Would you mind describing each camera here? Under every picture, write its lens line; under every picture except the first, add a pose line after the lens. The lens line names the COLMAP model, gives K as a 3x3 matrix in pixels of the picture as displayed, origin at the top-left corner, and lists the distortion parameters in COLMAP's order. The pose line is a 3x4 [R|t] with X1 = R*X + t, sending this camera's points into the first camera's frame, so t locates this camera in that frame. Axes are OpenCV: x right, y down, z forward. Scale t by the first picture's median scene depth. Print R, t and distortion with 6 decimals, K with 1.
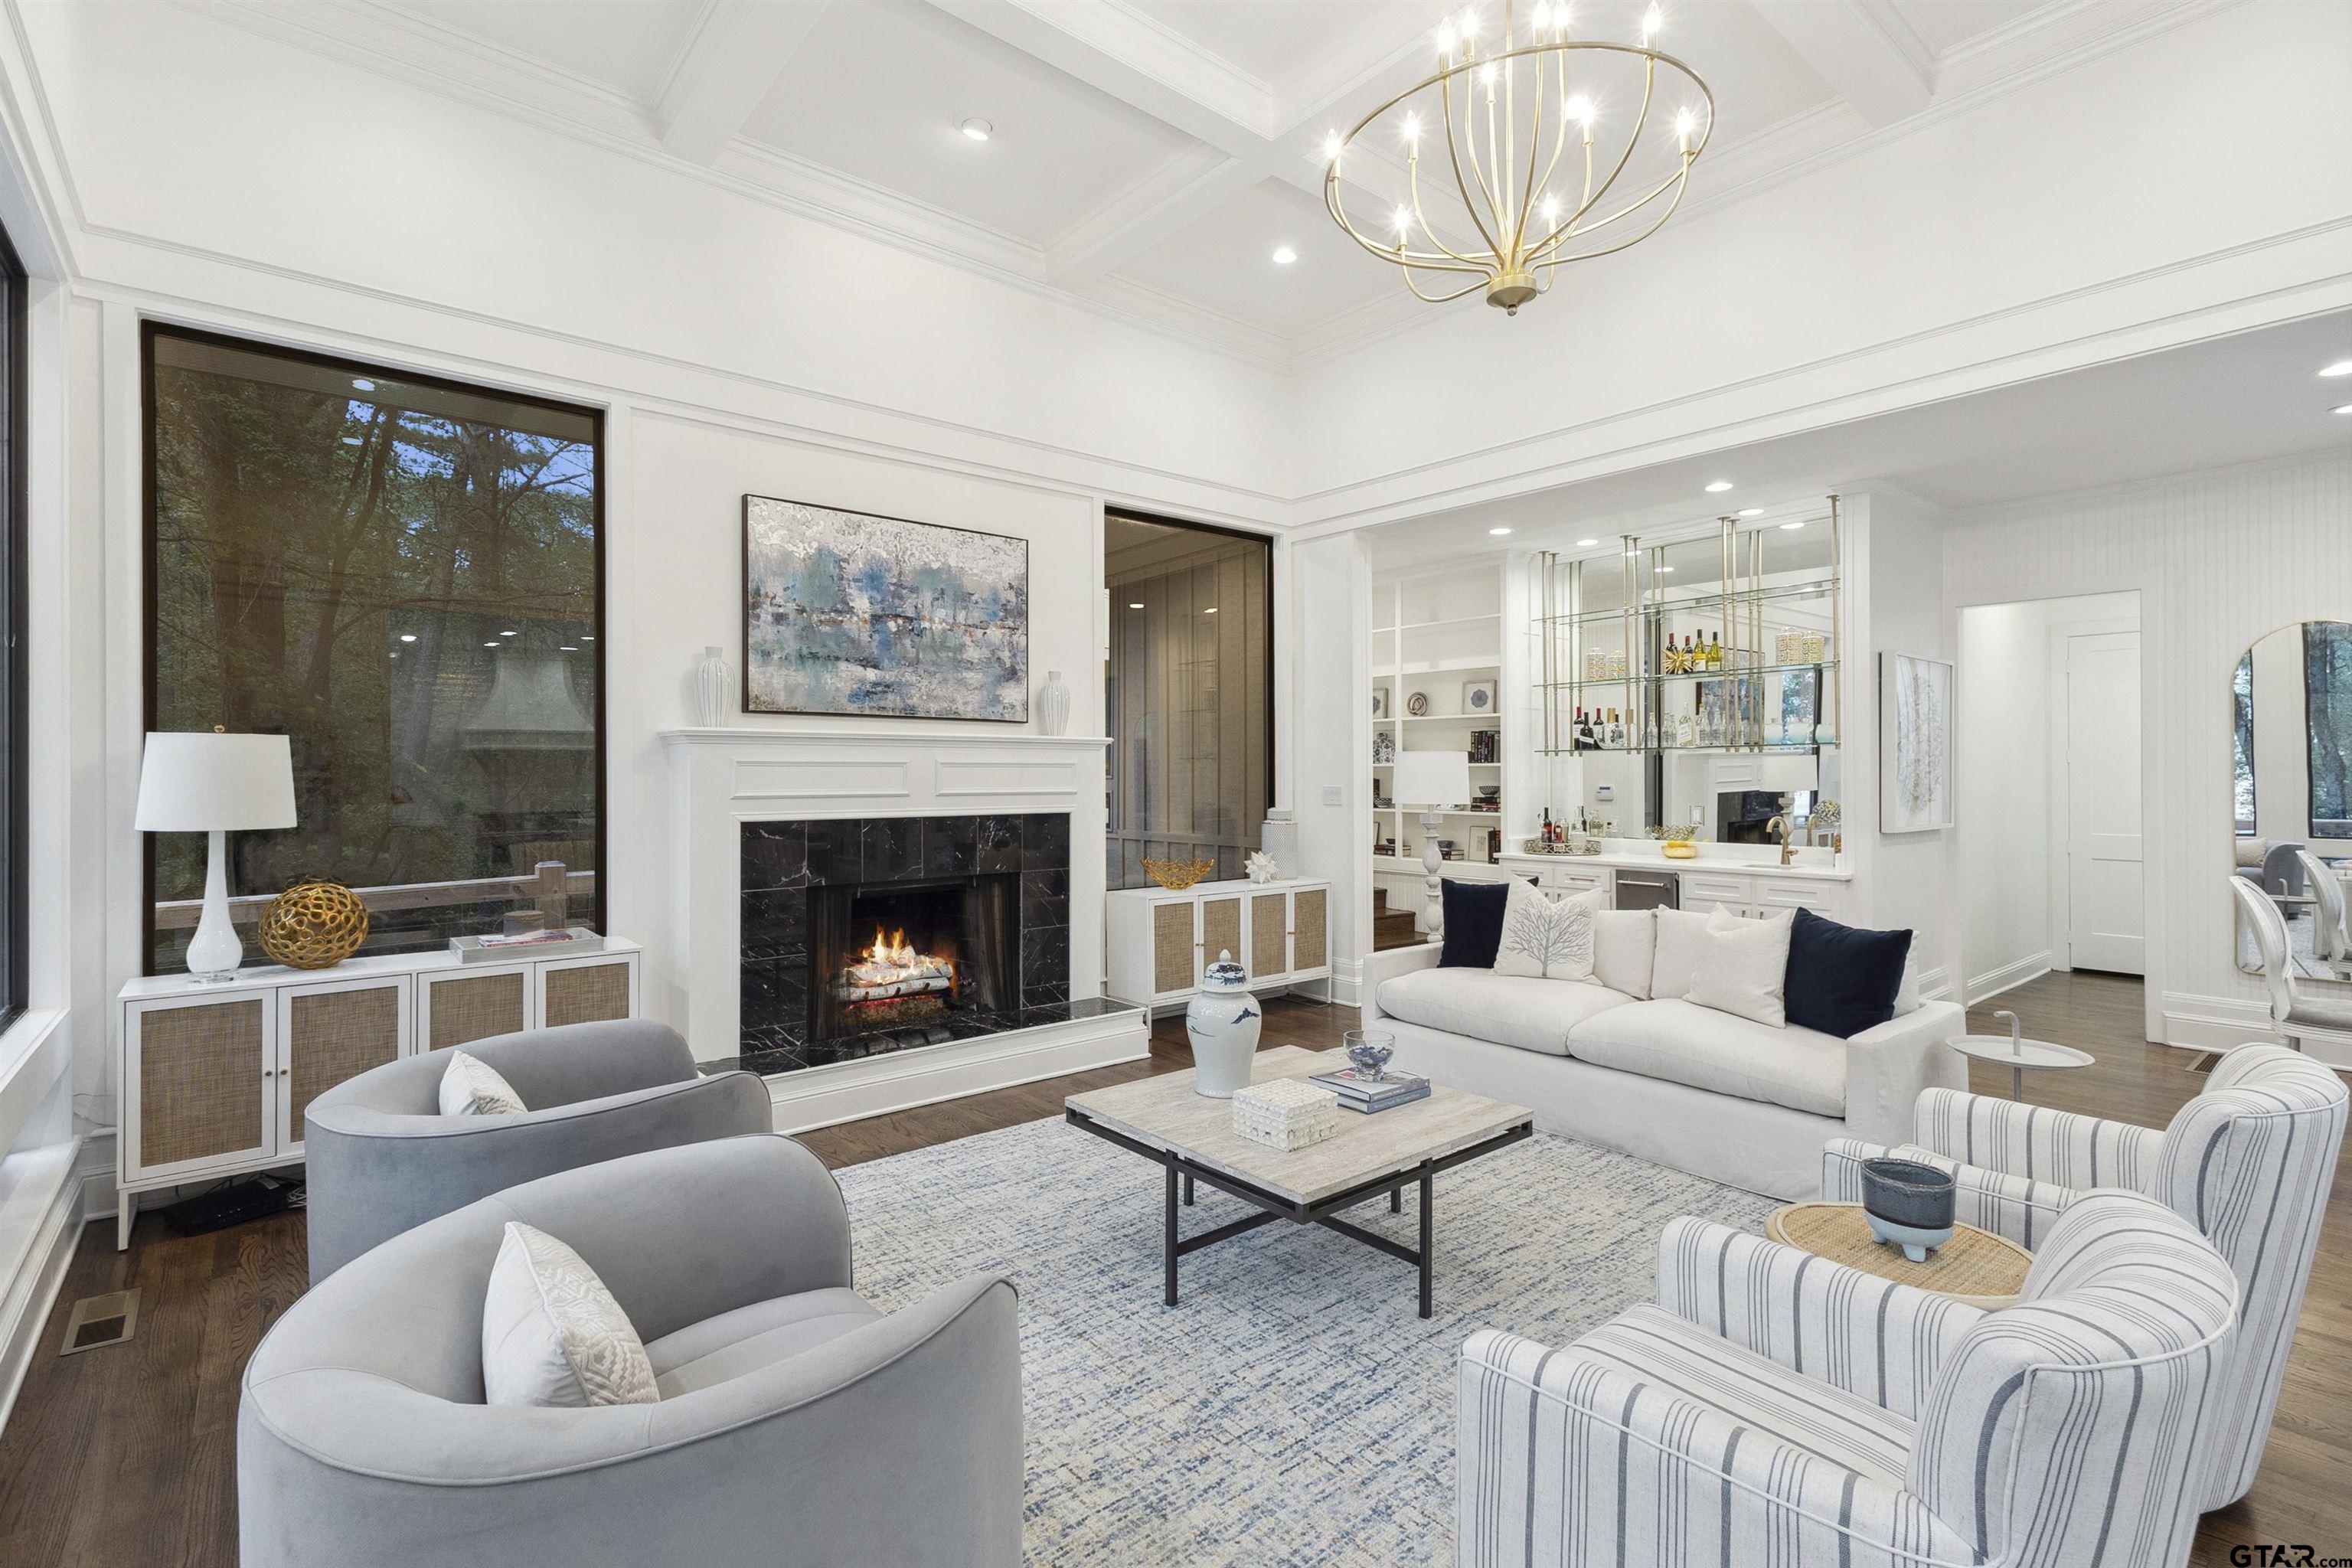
lens RADIAL K [[1091.0, 0, 1174.9], [0, 1091.0, 774.7], [0, 0, 1]] dist [0.017415, -0.007711]
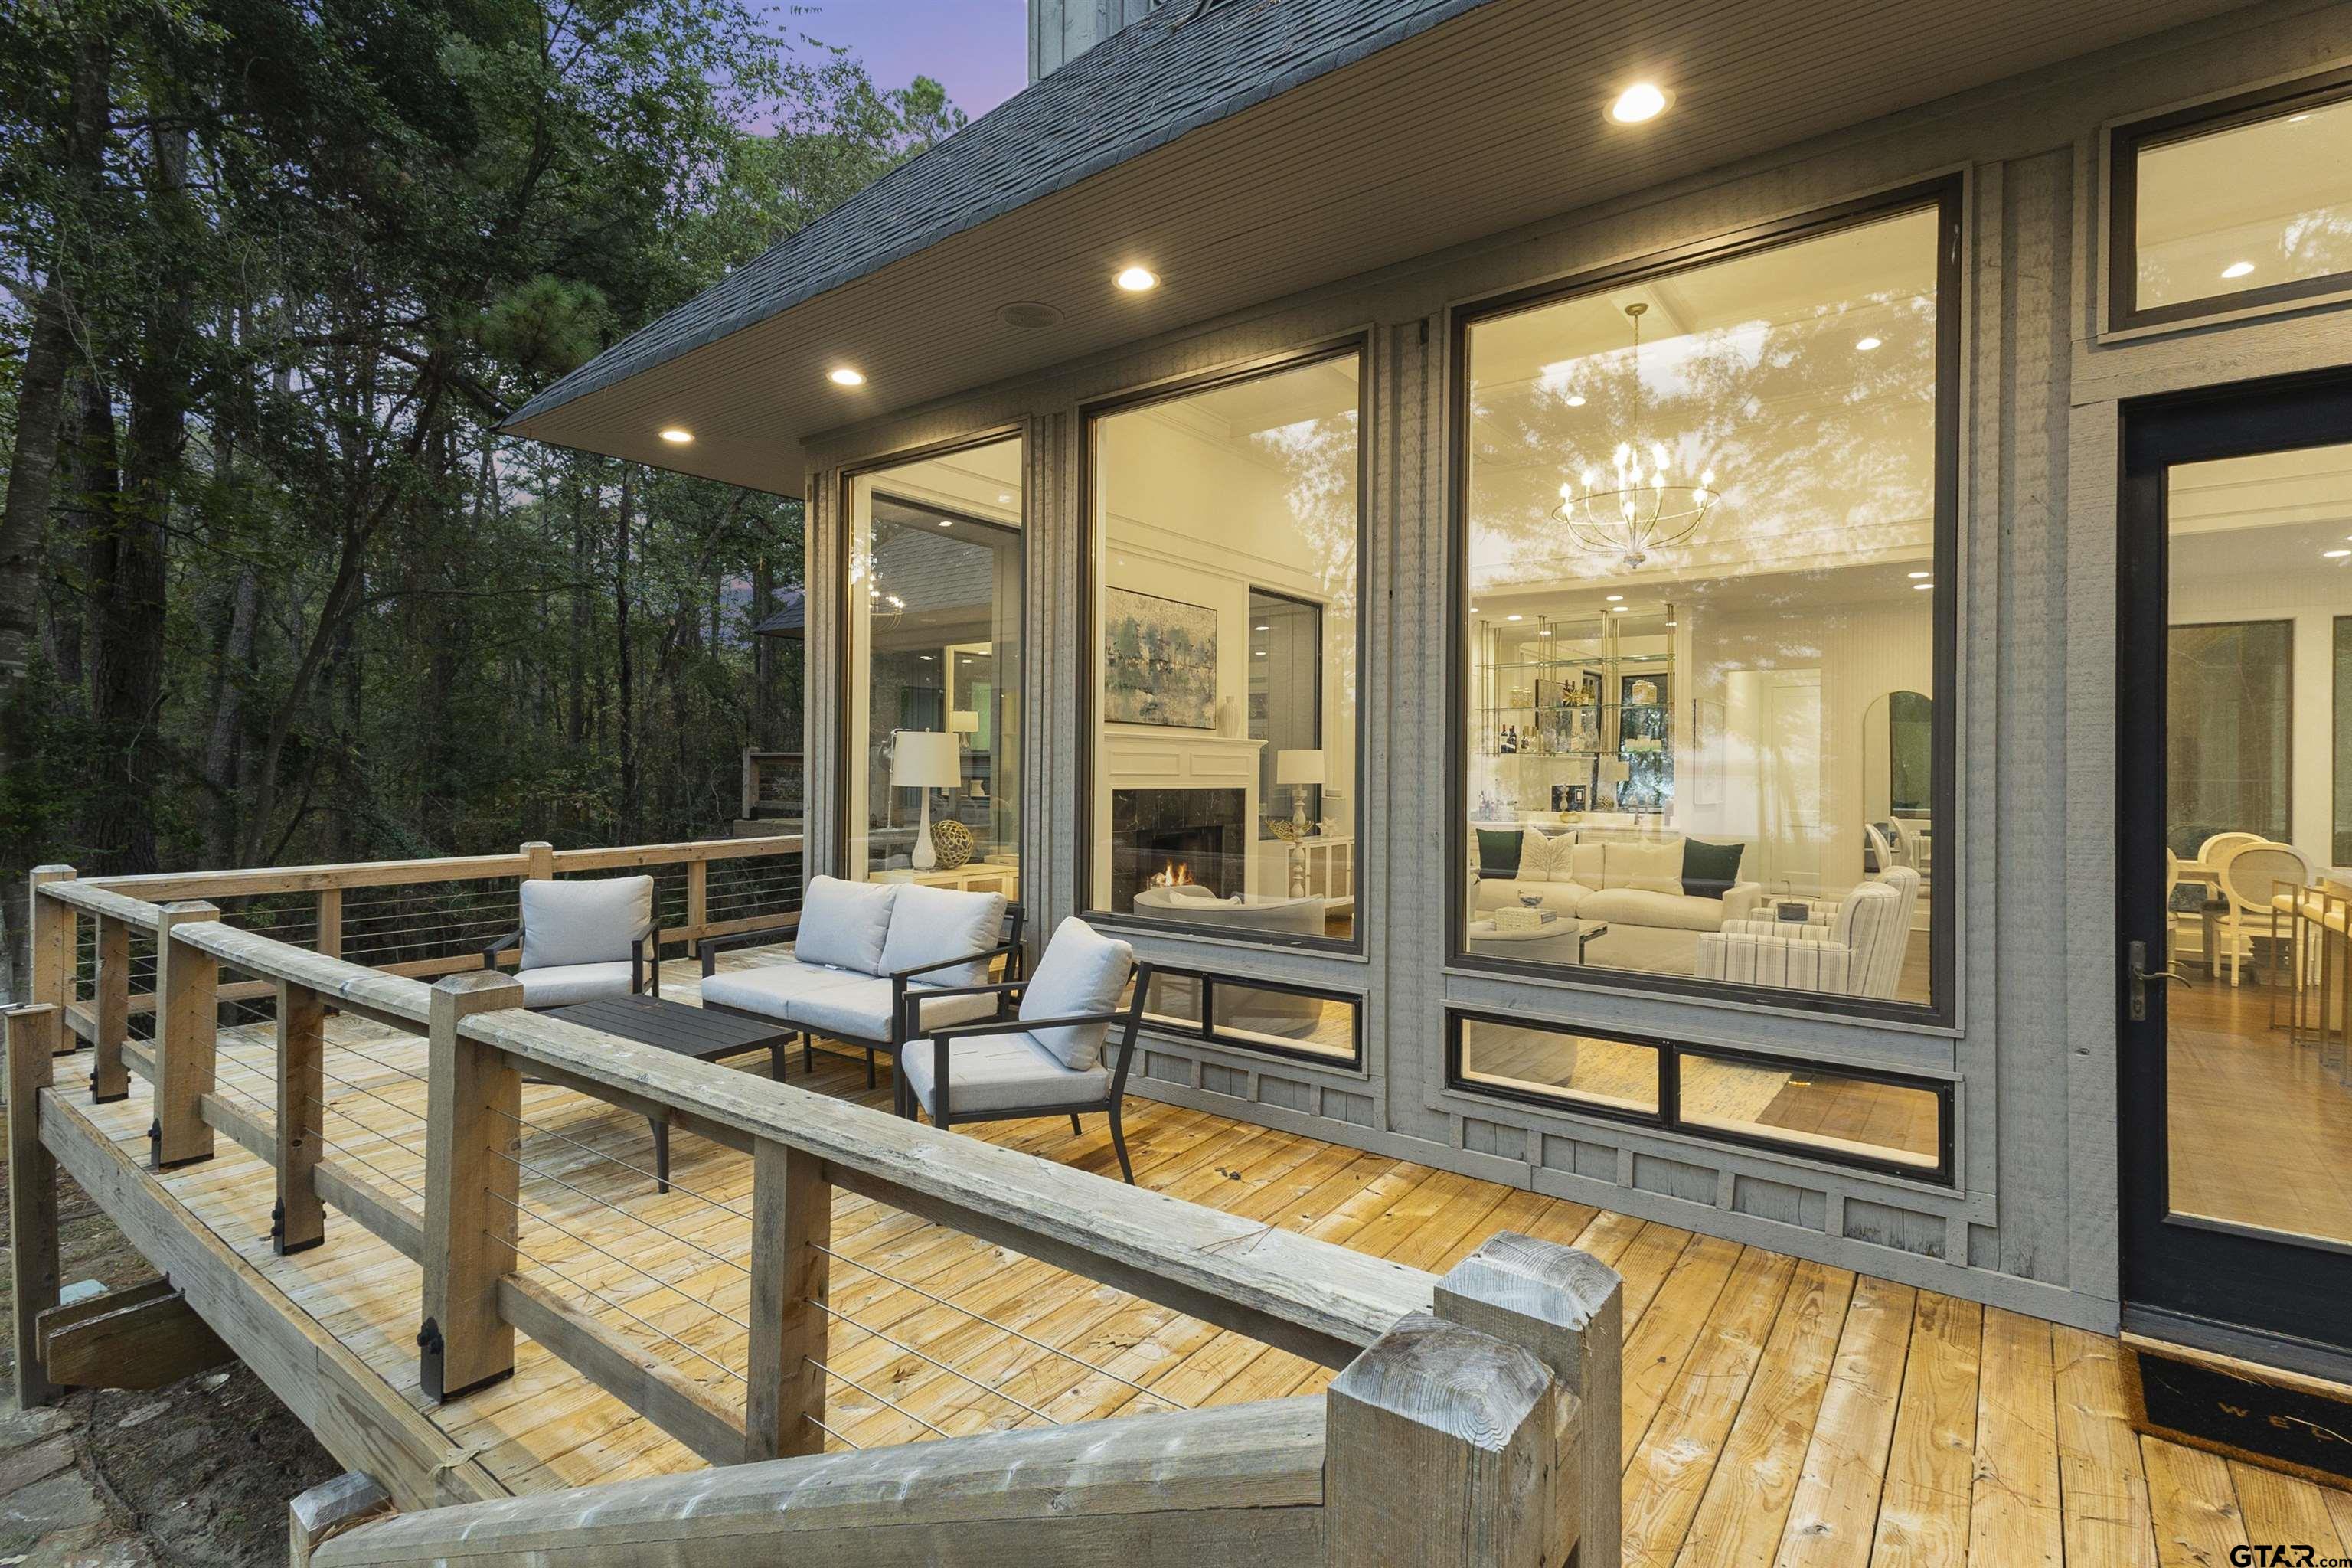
lens RADIAL K [[1091.0, 0, 1184.6], [0, 1091.0, 782.2], [0, 0, 1]] dist [0.017415, -0.007711]
pose [[0.973298, 0.012215, 0.229221, -0.568373], [-0.014925, 0.999838, 0.010089, 0.012672], [-0.229060, -0.013240, 0.973322, -0.523115]]
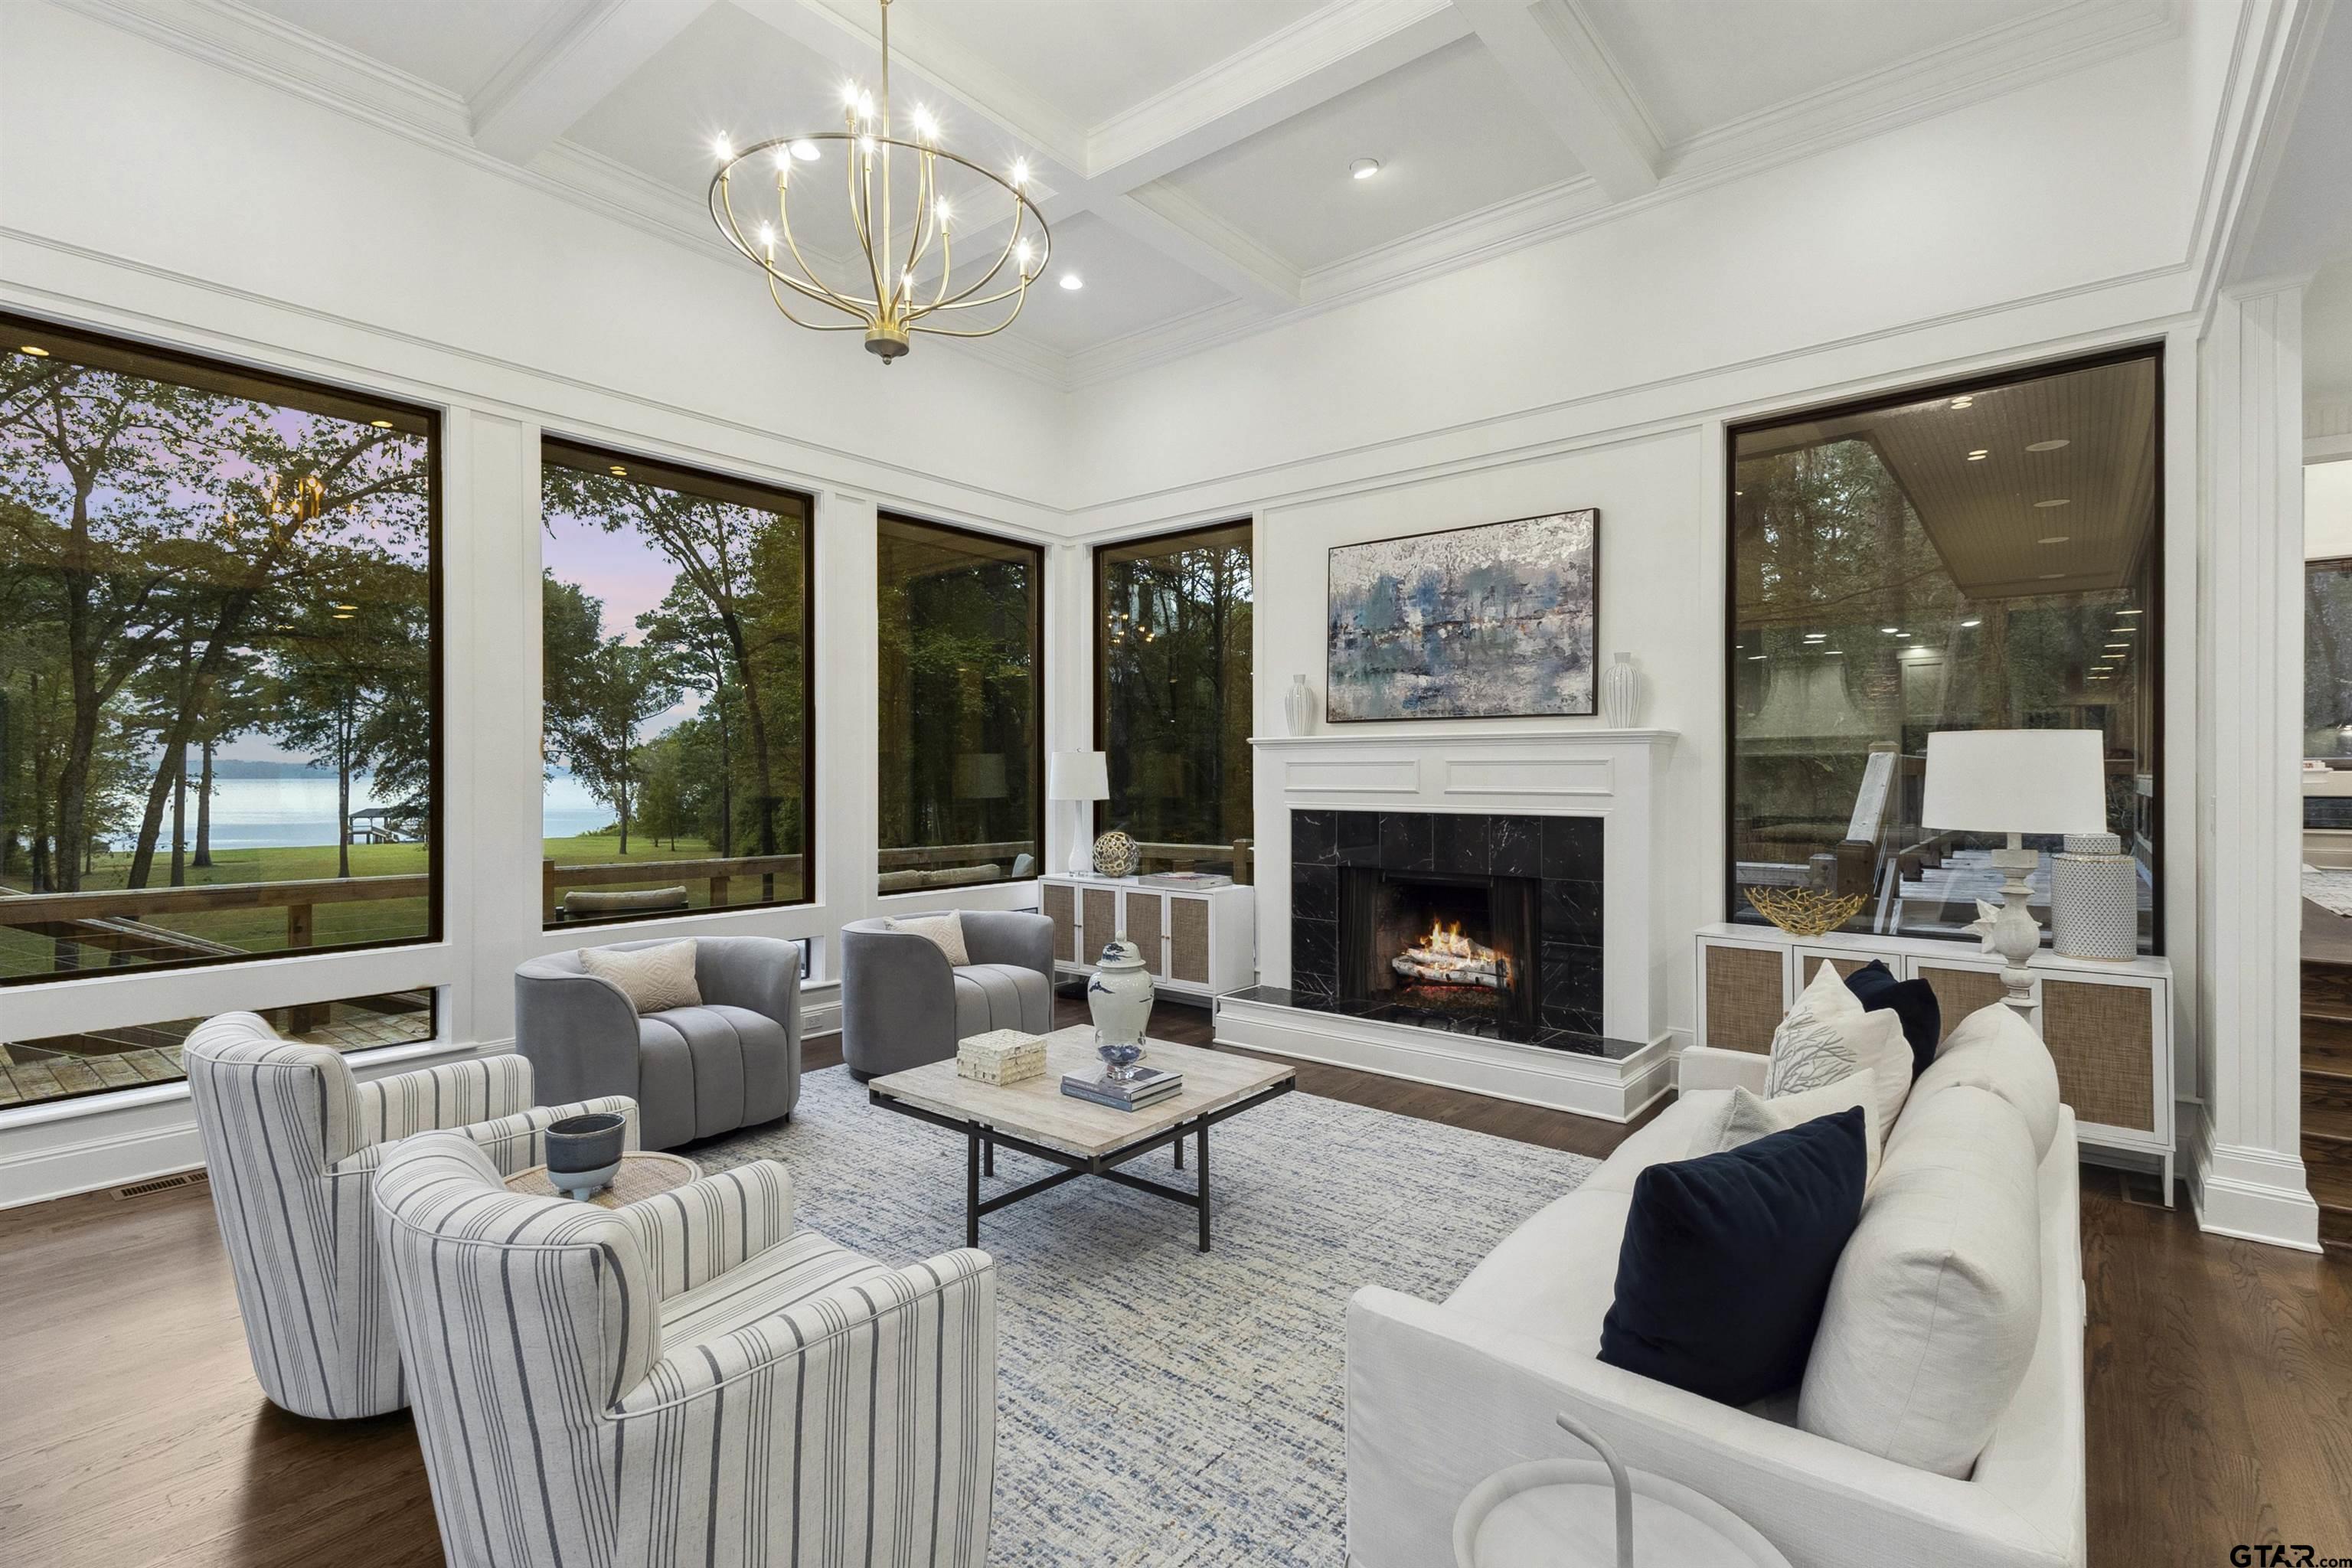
lens RADIAL K [[1091.0, 0, 1169.6], [0, 1091.0, 783.8], [0, 0, 1]] dist [0.017415, -0.007711]
pose [[0.179231, 0.010908, -0.983747, 0.727737], [-0.001714, 0.999940, 0.010775, -0.000404], [0.983805, -0.000245, 0.179239, 0.538582]]
